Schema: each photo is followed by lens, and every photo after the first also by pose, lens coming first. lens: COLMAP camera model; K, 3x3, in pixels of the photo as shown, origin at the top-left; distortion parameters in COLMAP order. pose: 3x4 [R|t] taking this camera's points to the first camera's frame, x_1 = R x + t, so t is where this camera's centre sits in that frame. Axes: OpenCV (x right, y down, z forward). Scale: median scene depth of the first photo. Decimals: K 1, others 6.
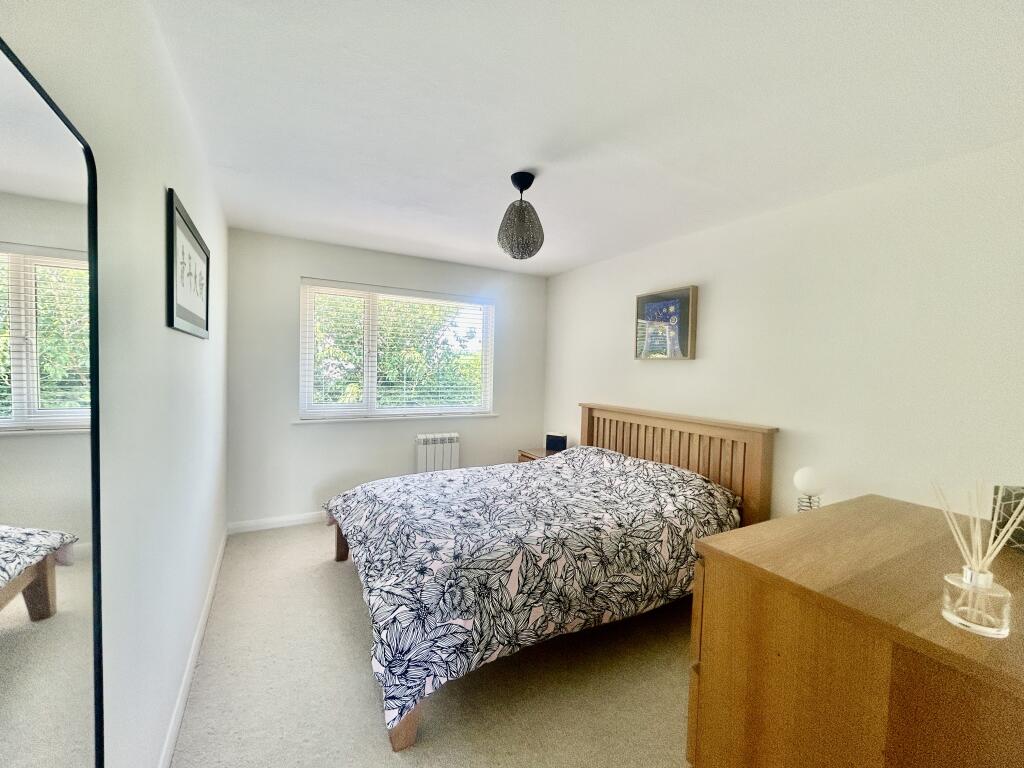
lens RADIAL K [[421.7, 0, 510.0], [0, 421.7, 384.4], [0, 0, 1]] dist [0.002094, 0.000670]
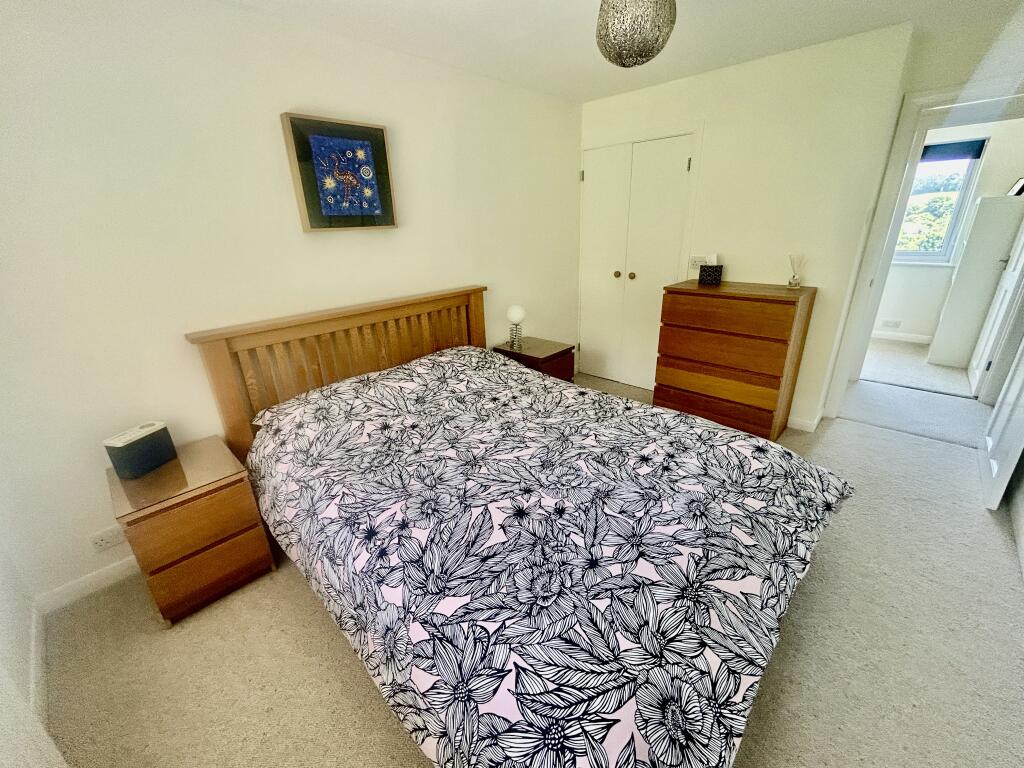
lens RADIAL K [[421.7, 0, 510.8], [0, 421.7, 382.0], [0, 0, 1]] dist [0.002094, 0.000670]
pose [[-0.287735, -0.358444, 0.888103, -0.555222], [0.063417, 0.918153, 0.391118, -0.106664], [-0.955608, 0.168859, -0.241453, 1.197312]]
